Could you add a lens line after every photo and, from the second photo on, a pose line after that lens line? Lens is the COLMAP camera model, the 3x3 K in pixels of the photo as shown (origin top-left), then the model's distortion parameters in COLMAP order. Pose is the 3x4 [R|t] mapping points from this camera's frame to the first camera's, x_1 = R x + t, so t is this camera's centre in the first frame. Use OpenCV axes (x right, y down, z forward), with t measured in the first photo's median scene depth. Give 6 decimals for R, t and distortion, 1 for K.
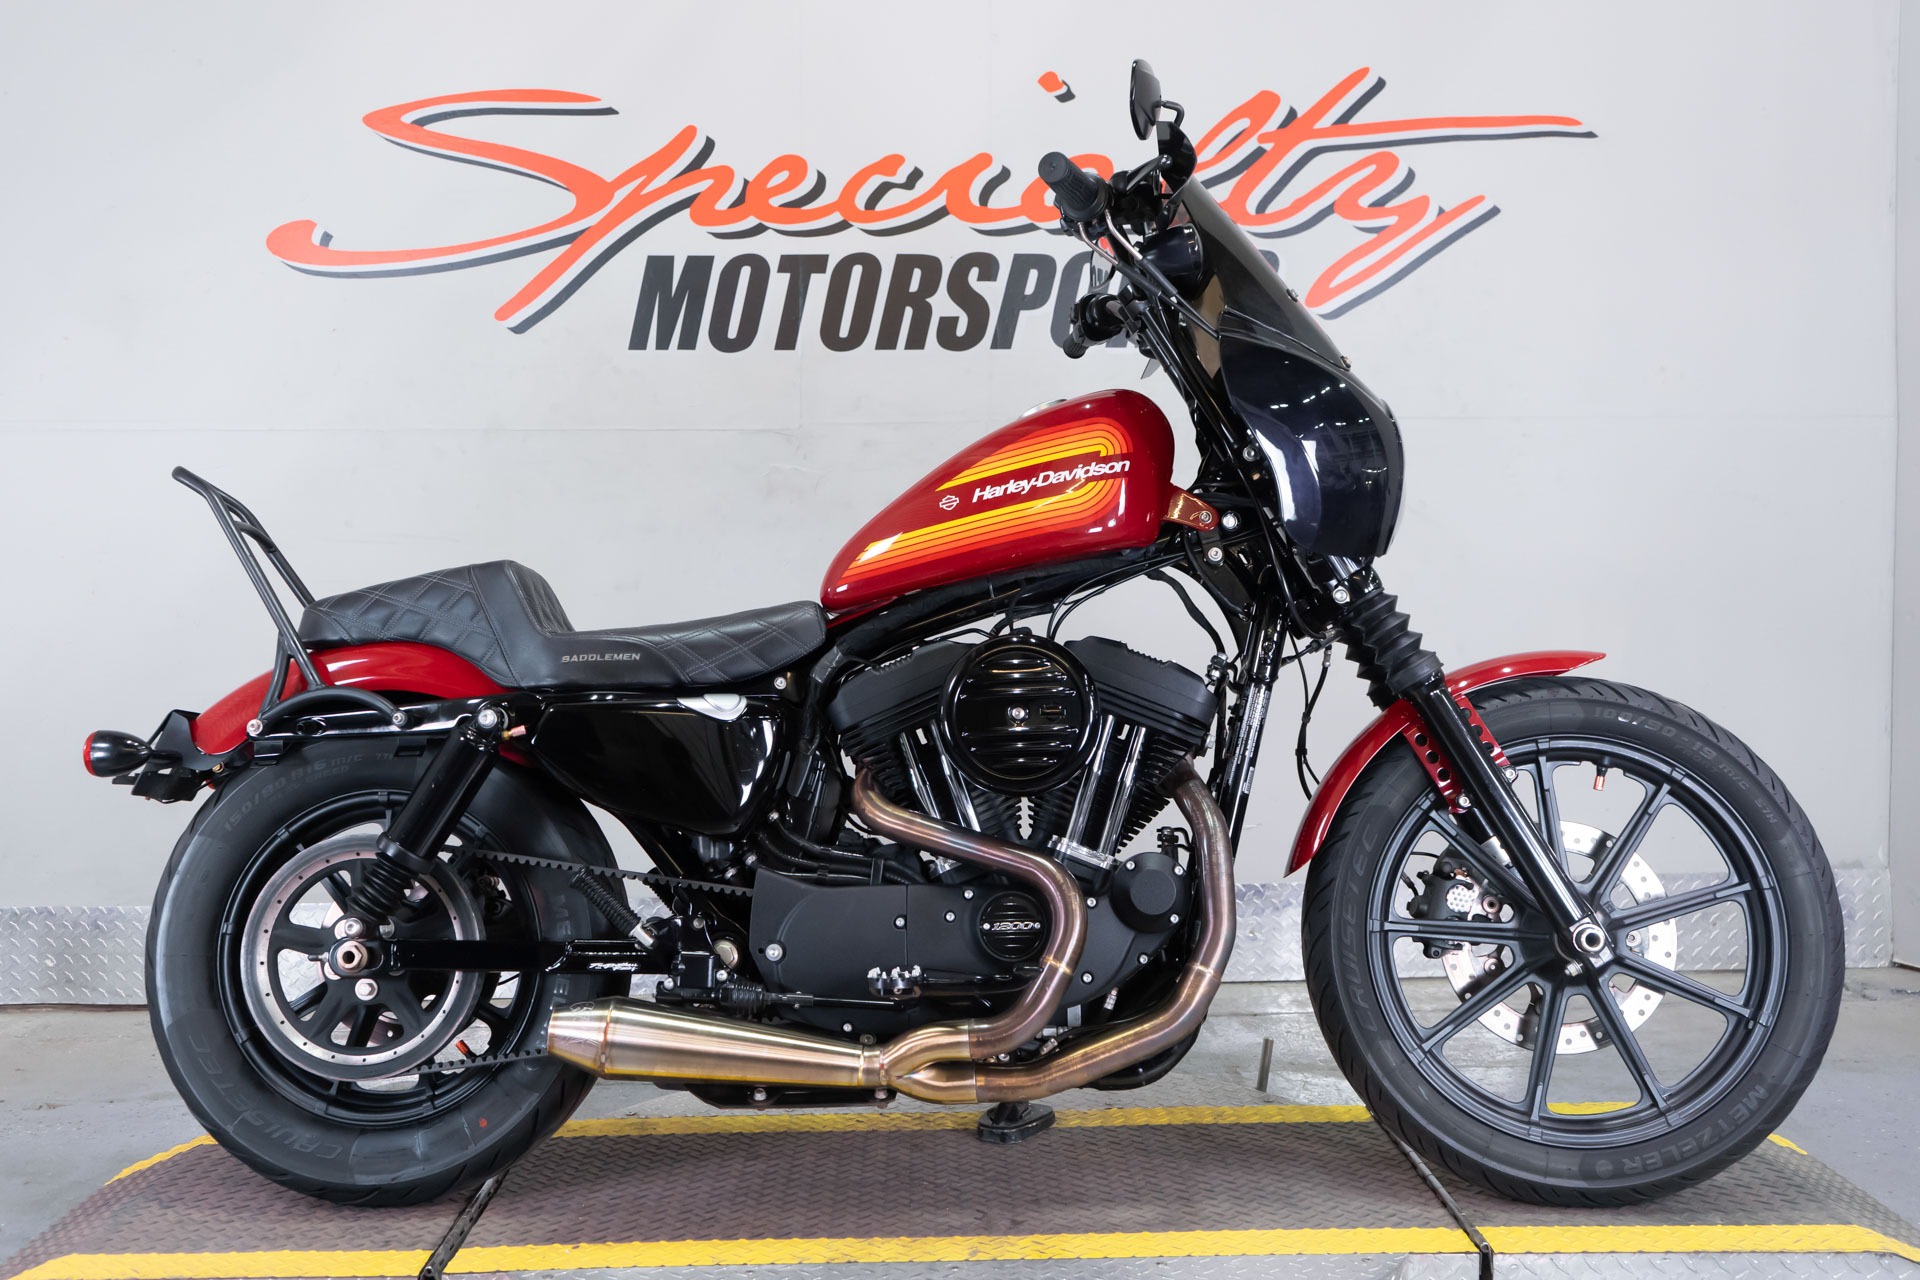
lens RADIAL K [[2036.4, 0, 948.6], [0, 2036.4, 634.3], [0, 0, 1]] dist [0.006672, -0.000098]
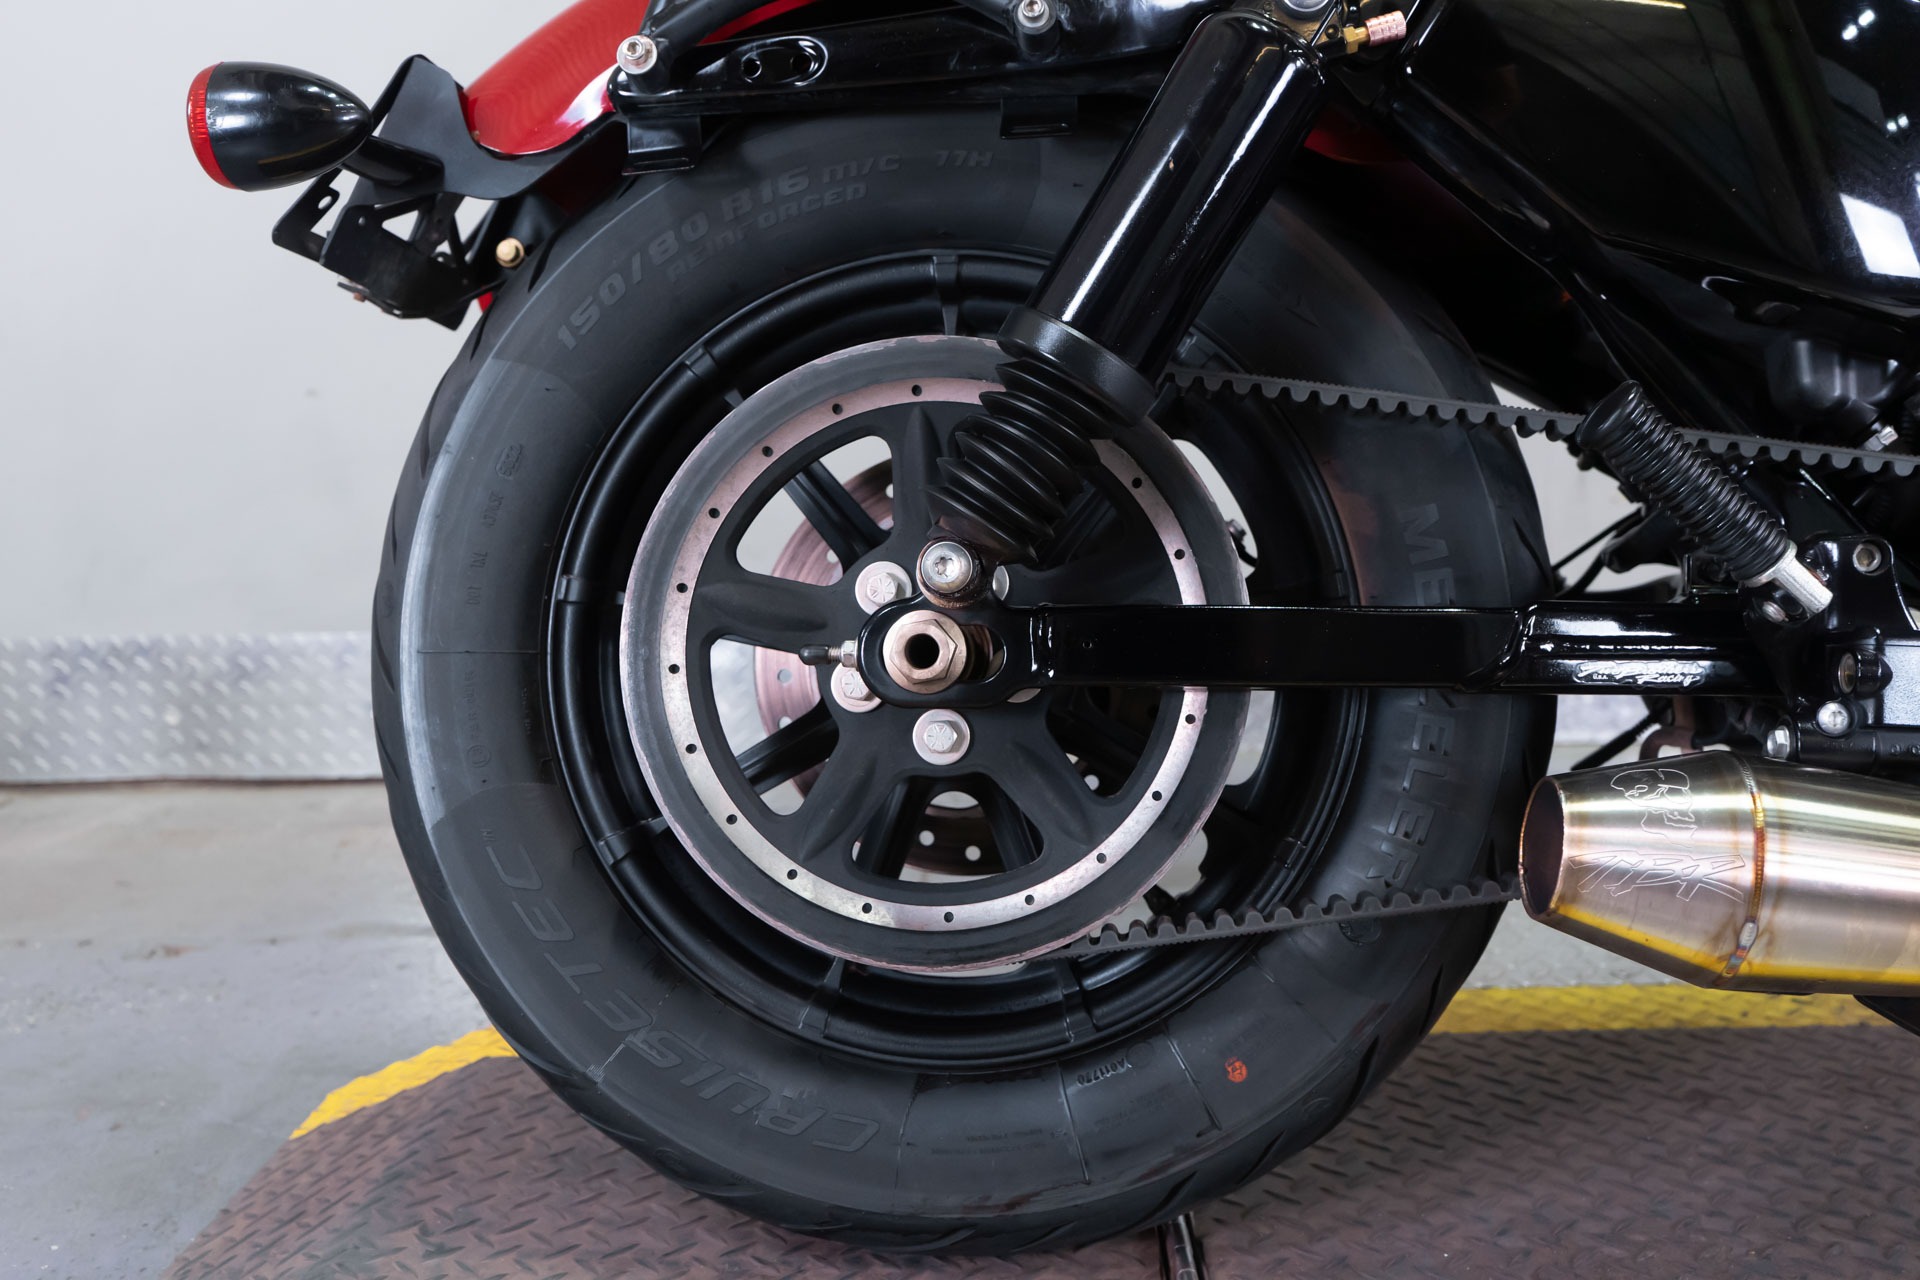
lens RADIAL K [[1795.0, 0, 954.7], [0, 1795.0, 636.7], [0, 0, 1]] dist [0.000193, 0.310272]
pose [[0.999911, 0.002528, -0.013062, -0.274293], [-0.001228, 0.995130, 0.098569, 0.119232], [0.013248, -0.098544, 0.995045, 0.646820]]
